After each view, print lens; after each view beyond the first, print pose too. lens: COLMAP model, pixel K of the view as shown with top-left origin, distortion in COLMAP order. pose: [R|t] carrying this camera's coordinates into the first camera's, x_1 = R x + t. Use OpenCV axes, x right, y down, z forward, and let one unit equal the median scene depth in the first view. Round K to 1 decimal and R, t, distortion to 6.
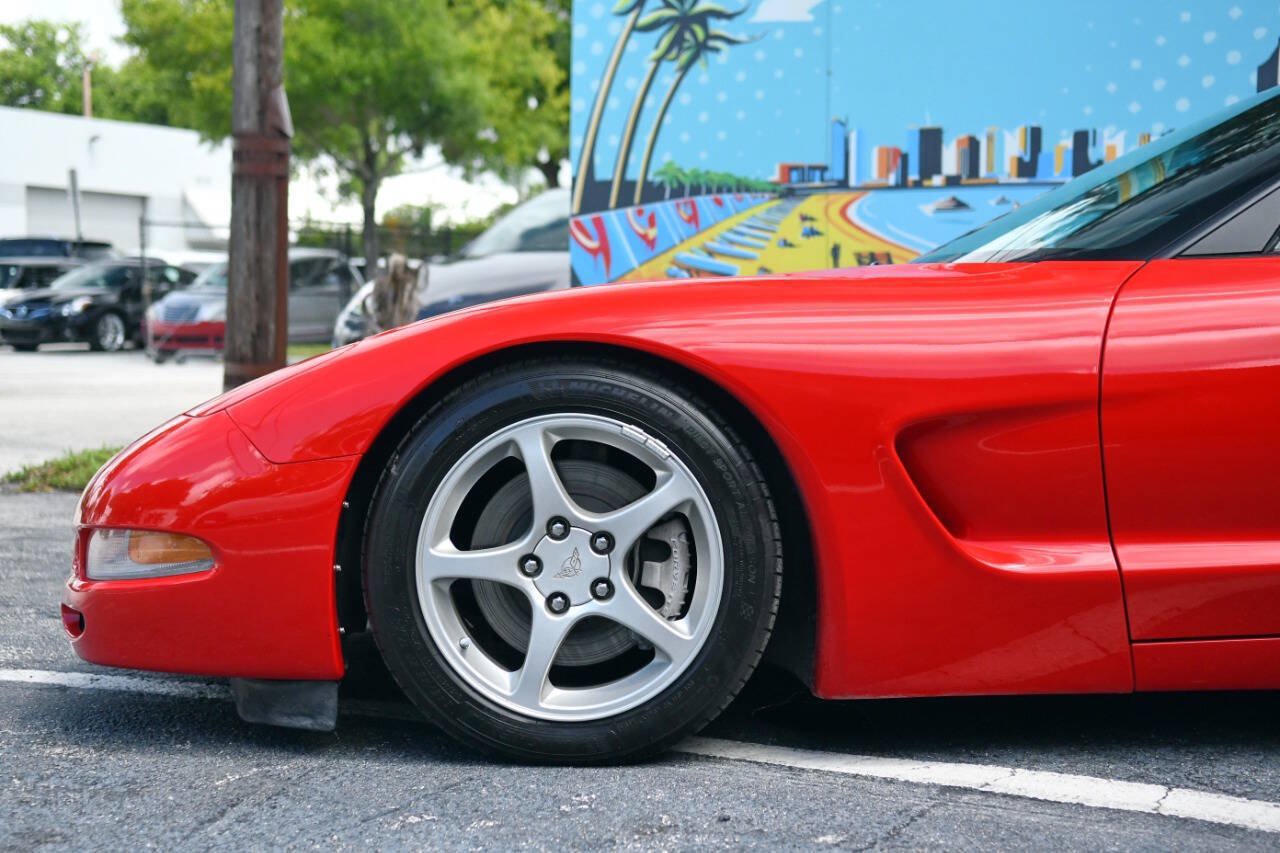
lens RADIAL K [[2052.8, 0, 643.7], [0, 2052.8, 426.7], [0, 0, 1]] dist [0.161373, 0.000000]
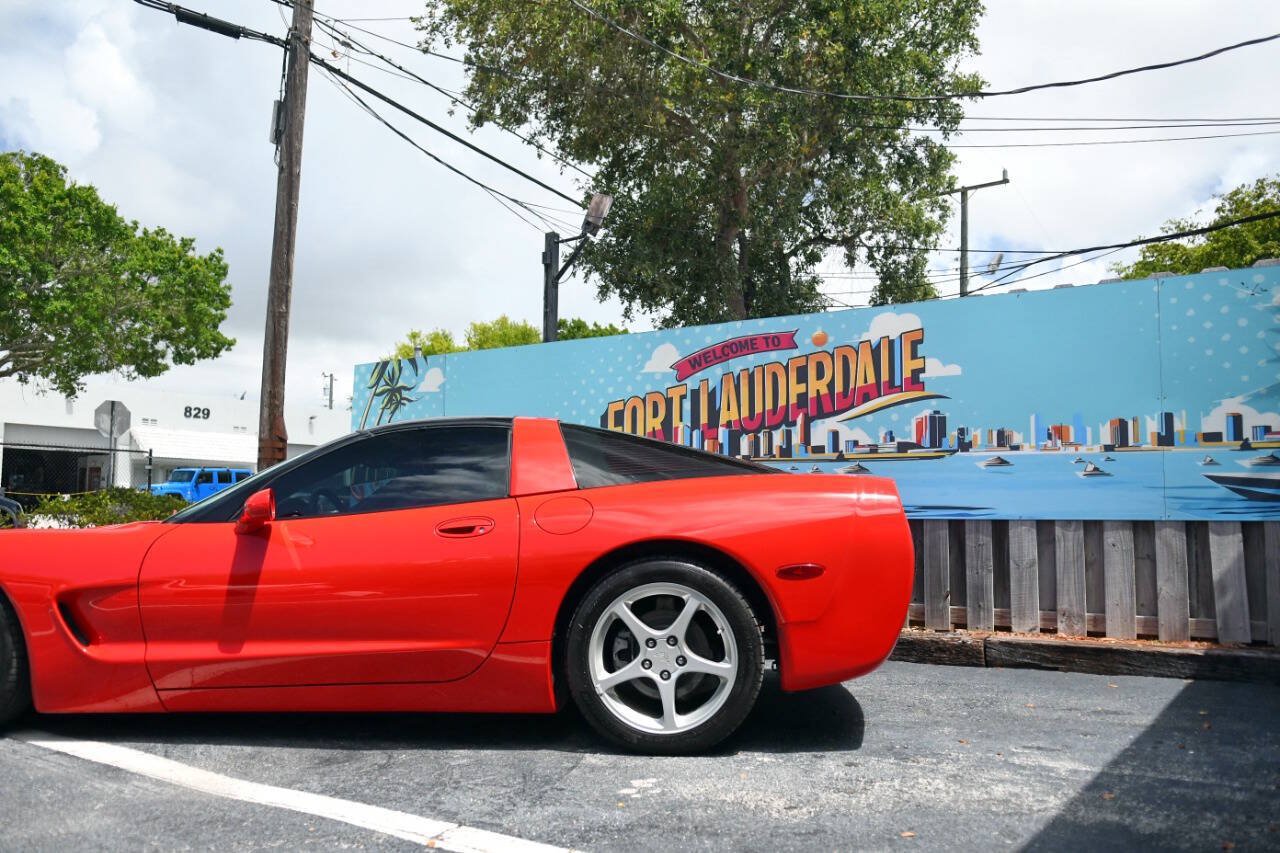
lens RADIAL K [[1058.5, 0, 638.5], [0, 1058.5, 429.2], [0, 0, 1]] dist [-0.013641, -0.031635]
pose [[0.996446, -0.006323, -0.083994, 0.382468], [-0.004706, 0.991441, -0.130469, -0.014818], [0.084100, 0.130400, 0.987888, -0.066343]]
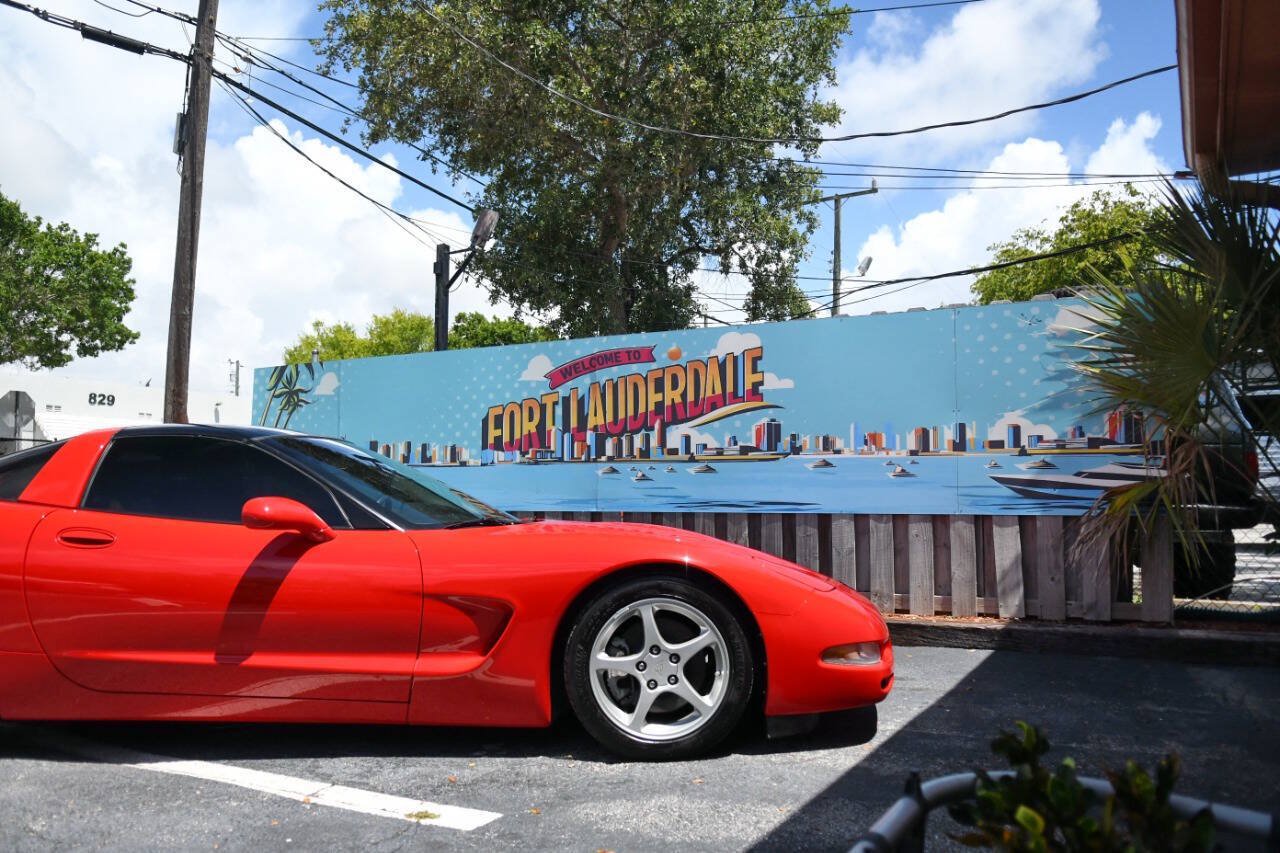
lens RADIAL K [[1010.9, 0, 638.2], [0, 1010.9, 428.8], [0, 0, 1]] dist [-0.017074, -0.044905]
pose [[0.999928, -0.004375, 0.011175, 0.413590], [0.005638, 0.993279, -0.115611, -0.024798], [-0.010594, 0.115666, 0.993232, -0.129661]]
